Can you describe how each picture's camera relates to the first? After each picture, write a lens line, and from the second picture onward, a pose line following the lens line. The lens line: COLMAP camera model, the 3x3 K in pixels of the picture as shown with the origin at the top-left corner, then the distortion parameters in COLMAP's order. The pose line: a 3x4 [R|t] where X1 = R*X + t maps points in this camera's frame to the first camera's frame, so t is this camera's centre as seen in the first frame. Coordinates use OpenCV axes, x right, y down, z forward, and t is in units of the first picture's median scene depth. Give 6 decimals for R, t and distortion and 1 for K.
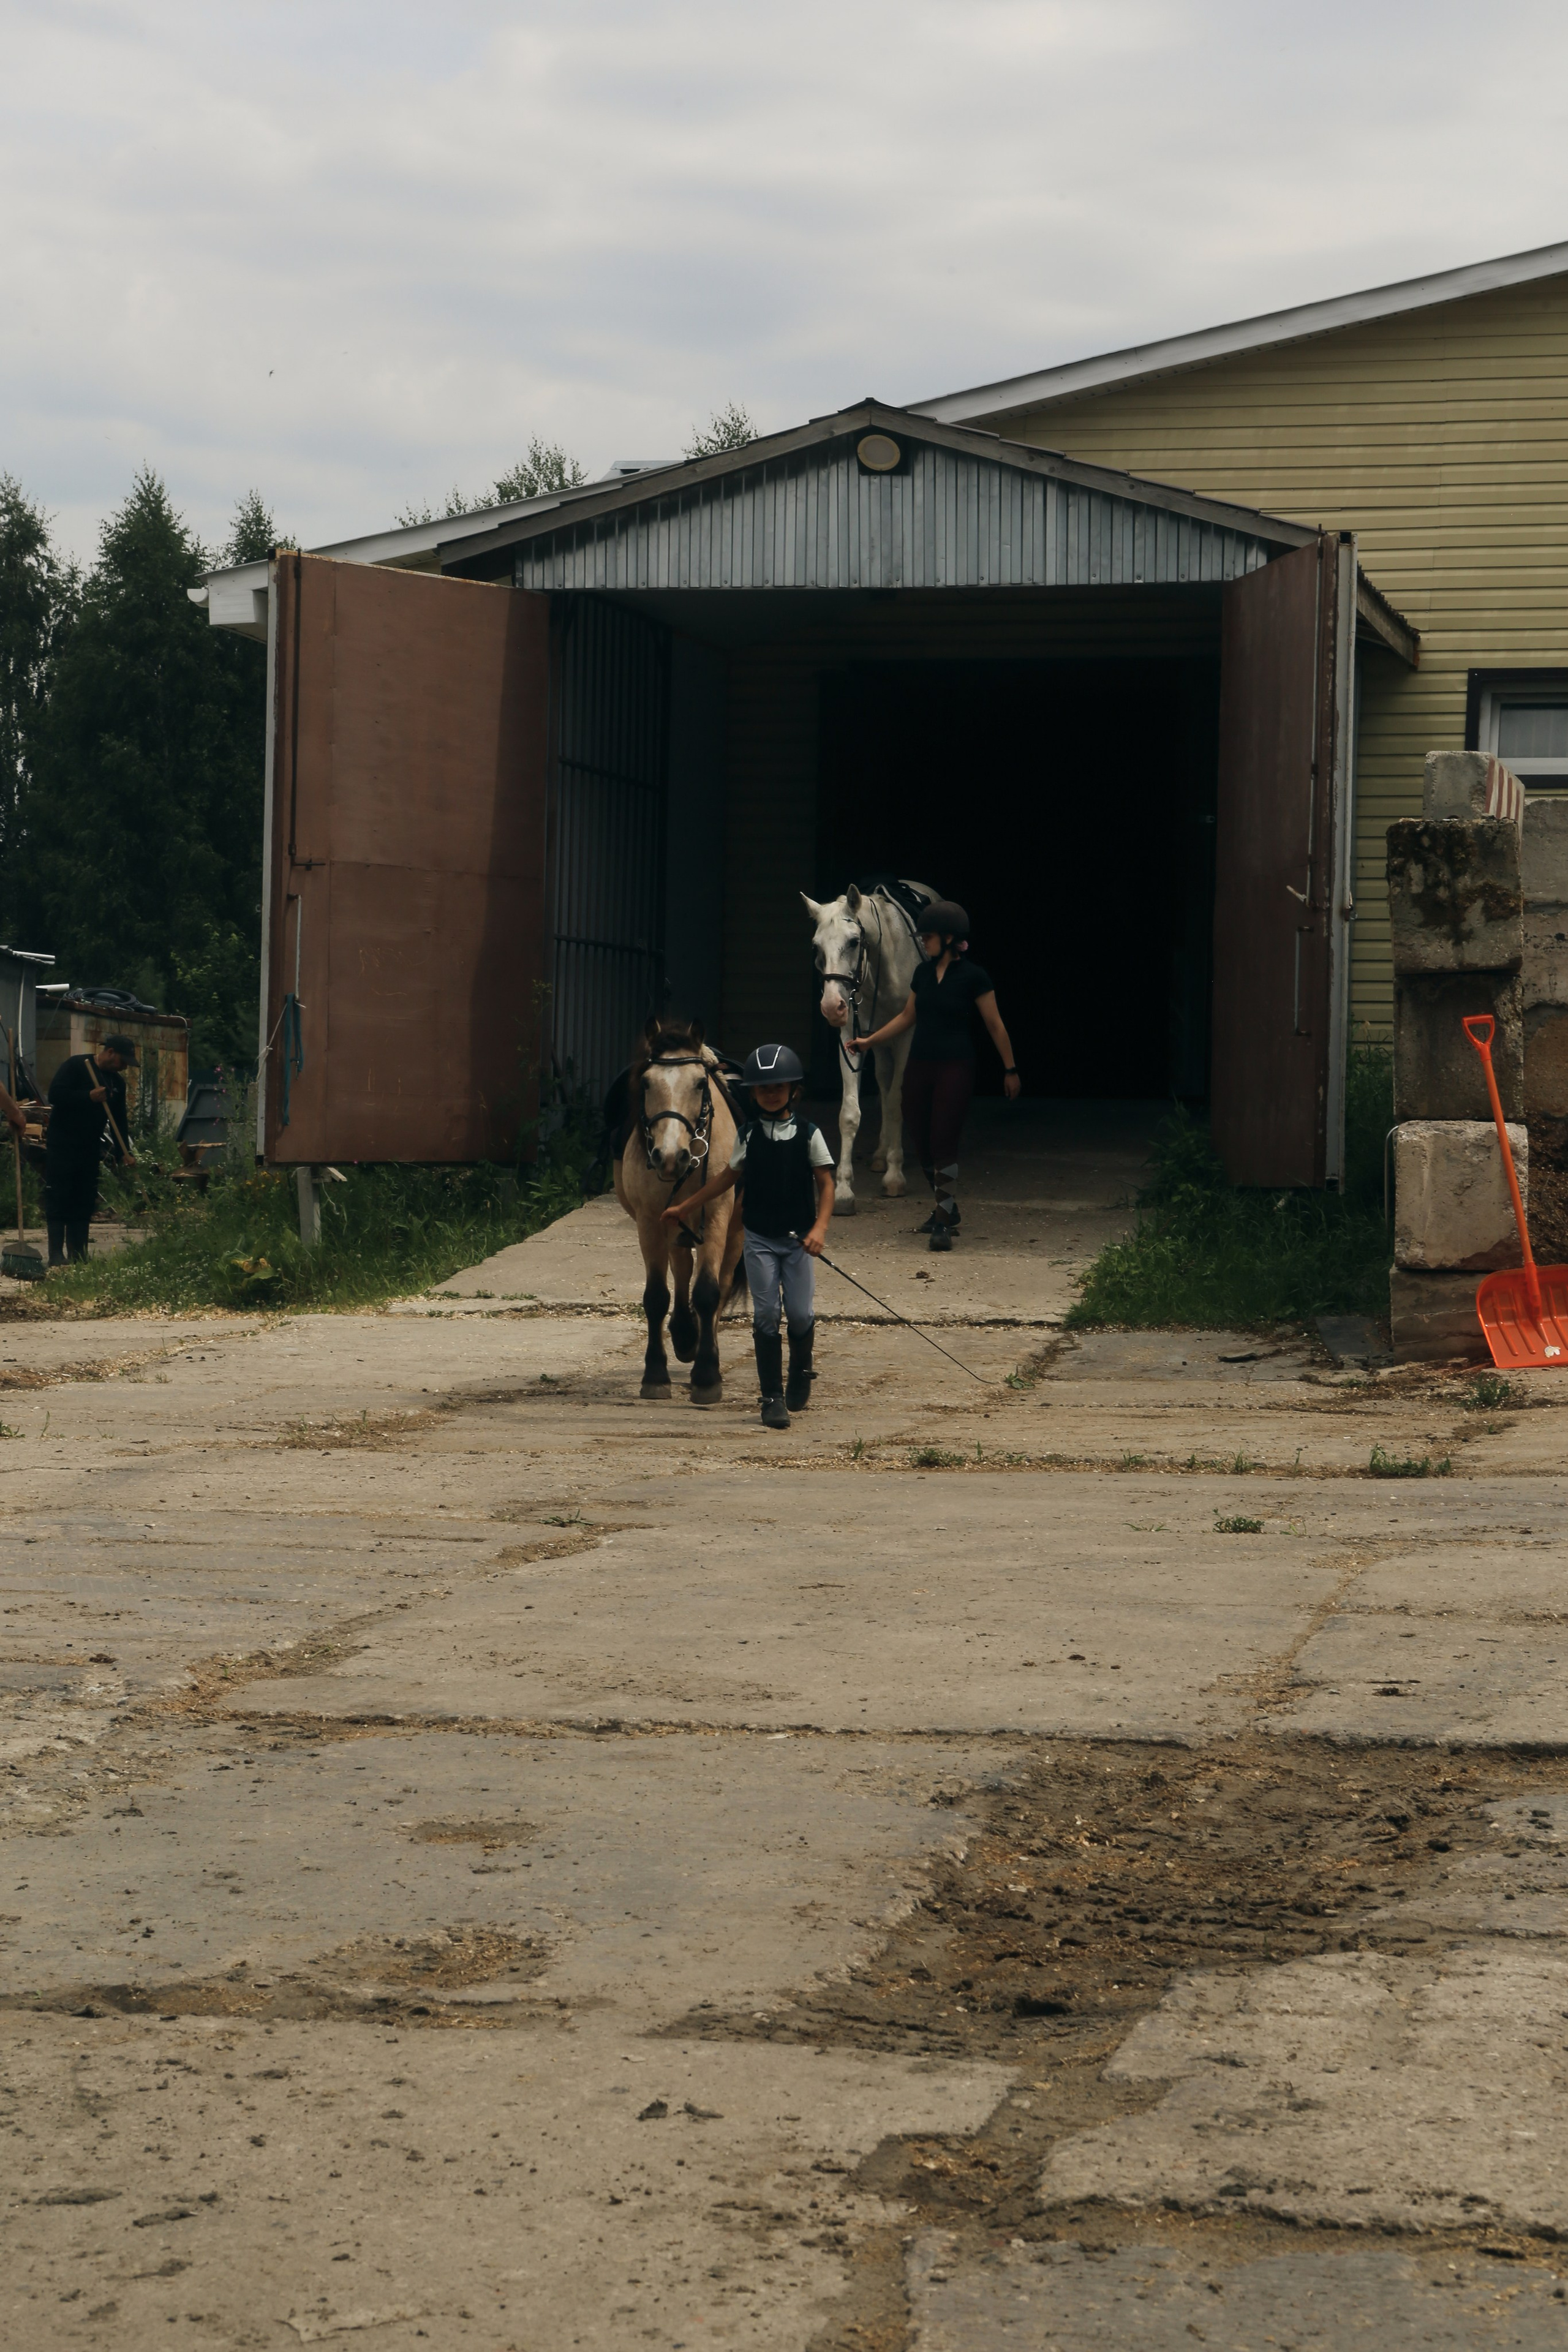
lens RADIAL K [[4633.9, 0, 783.0], [0, 4633.9, 1176.6], [0, 0, 1]] dist [0.021919, 0.000000]
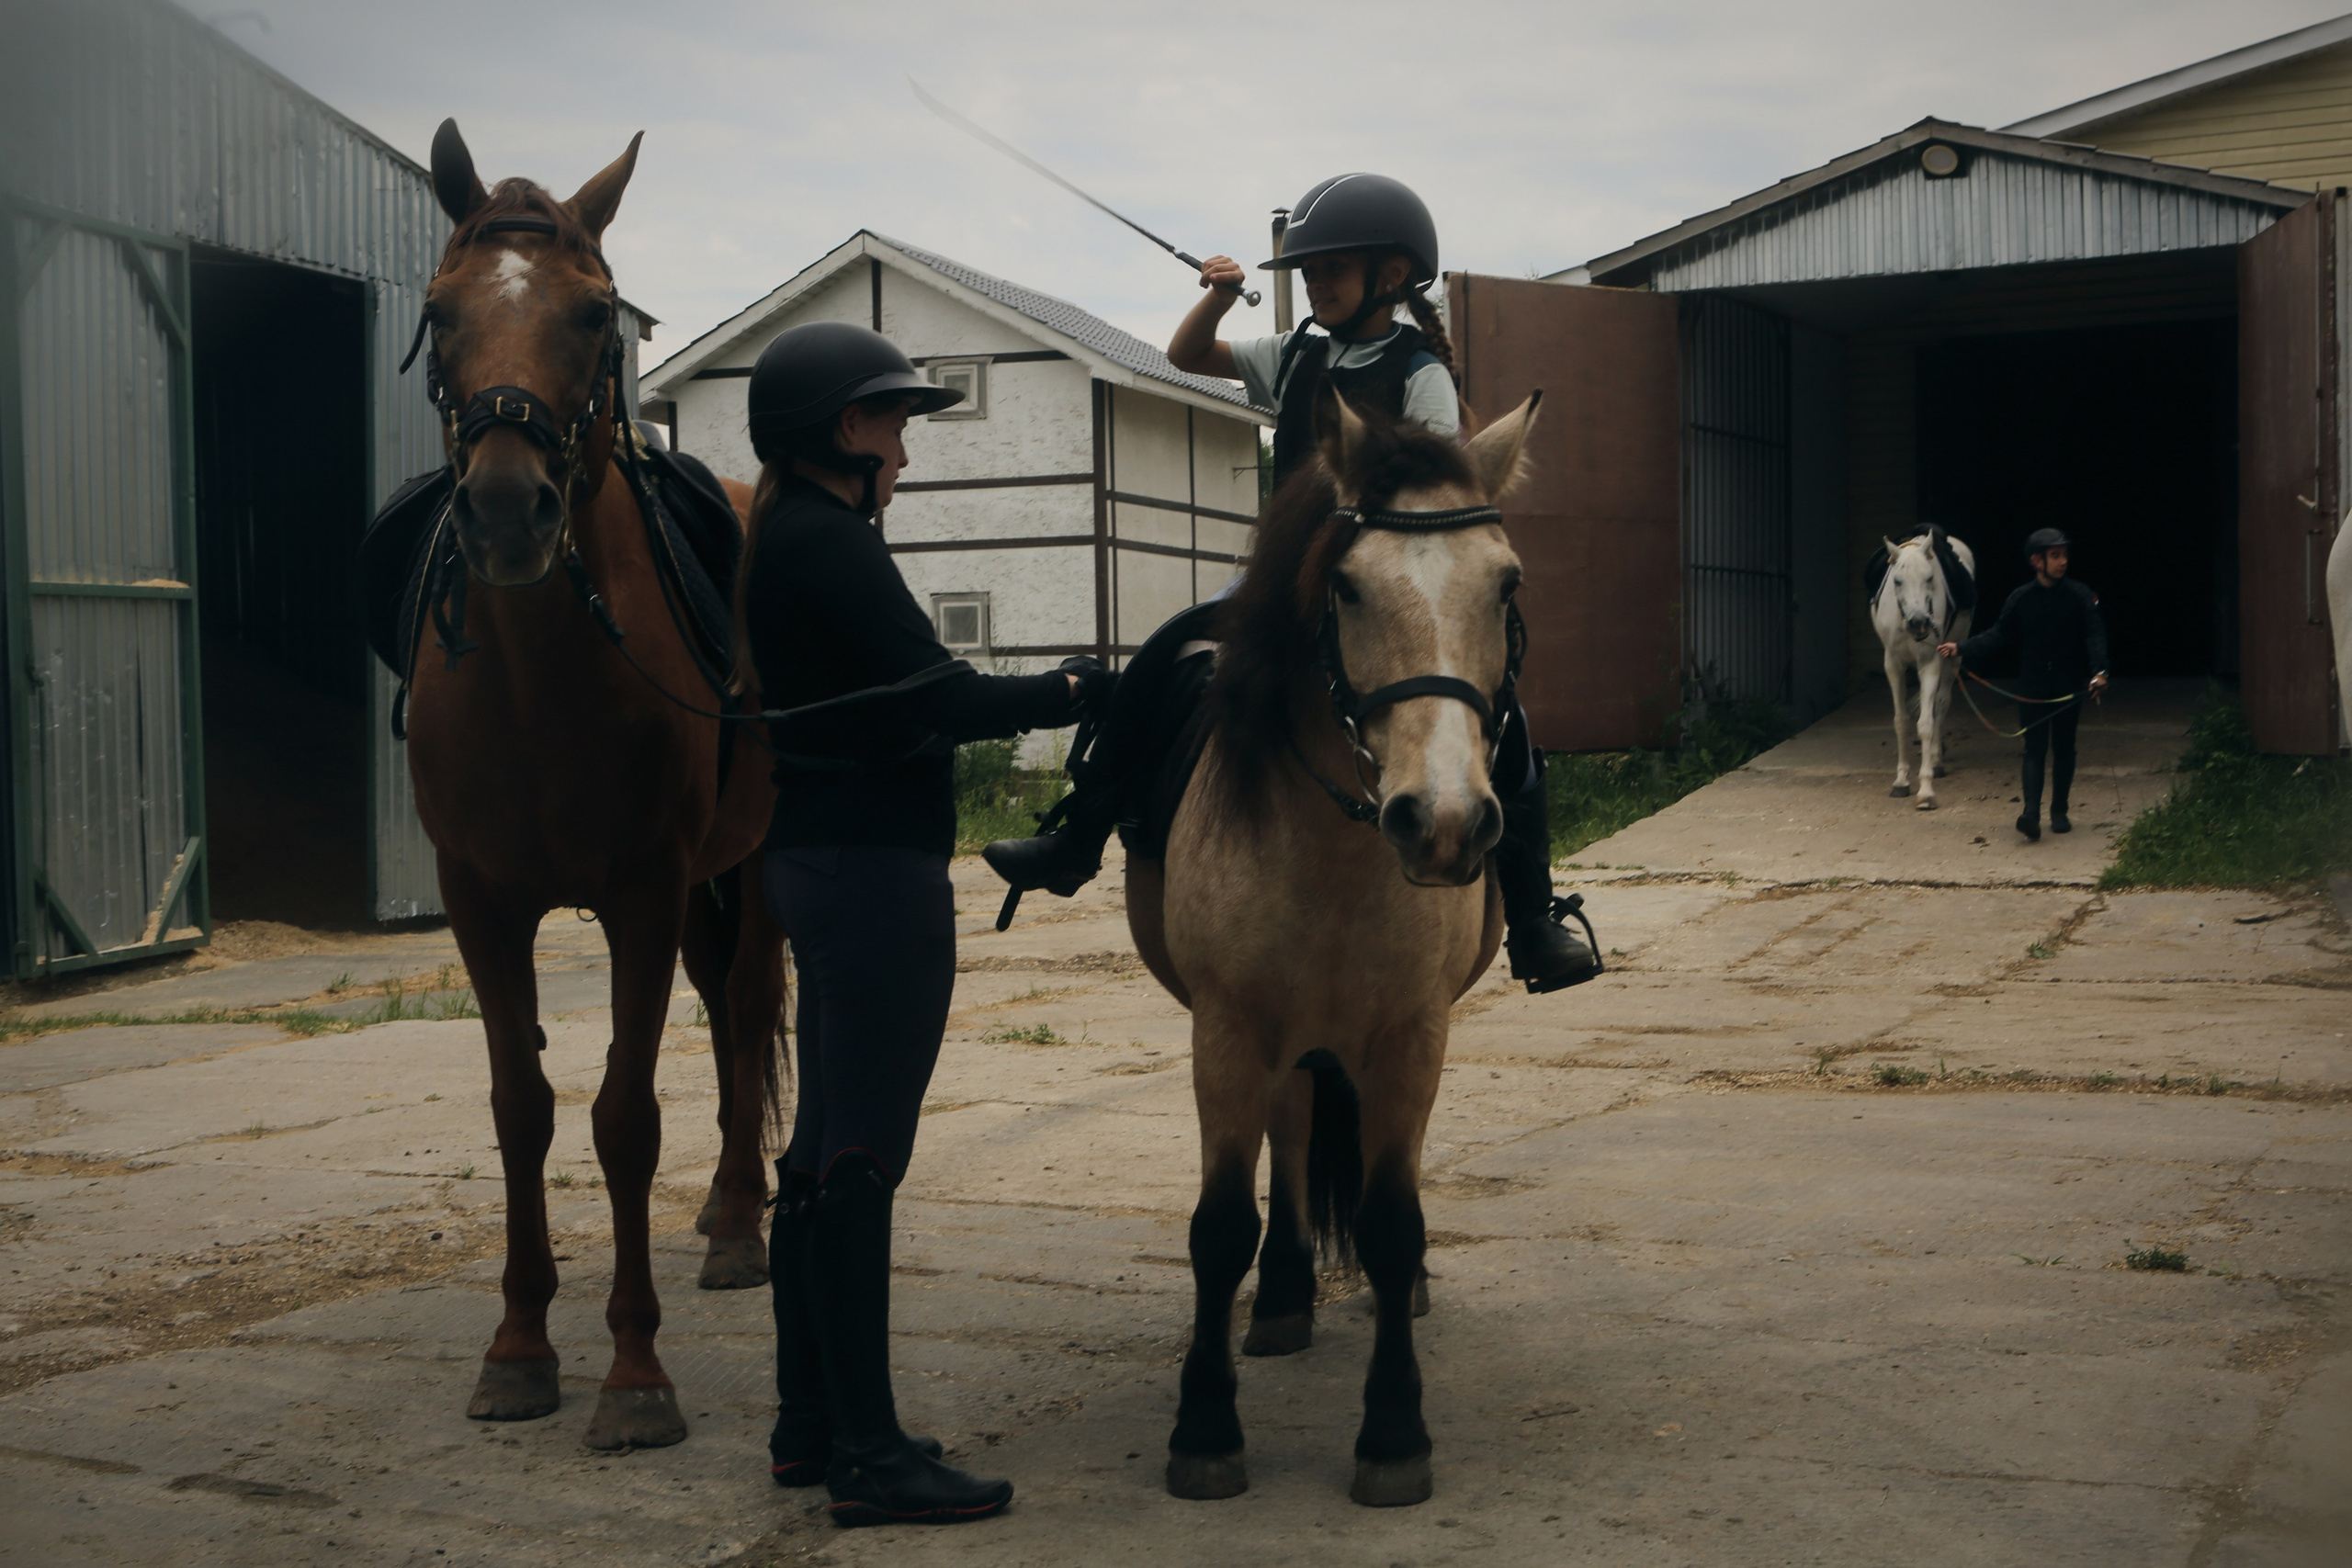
lens RADIAL K [[2831.7, 0, 1177.3], [0, 2831.7, 780.5], [0, 0, 1]] dist [-0.062686, 0.000000]
pose [[0.957523, -0.025399, -0.287238, 0.037193], [0.031515, 0.999364, 0.016686, -0.011183], [0.286631, -0.025030, 0.957714, 0.229939]]
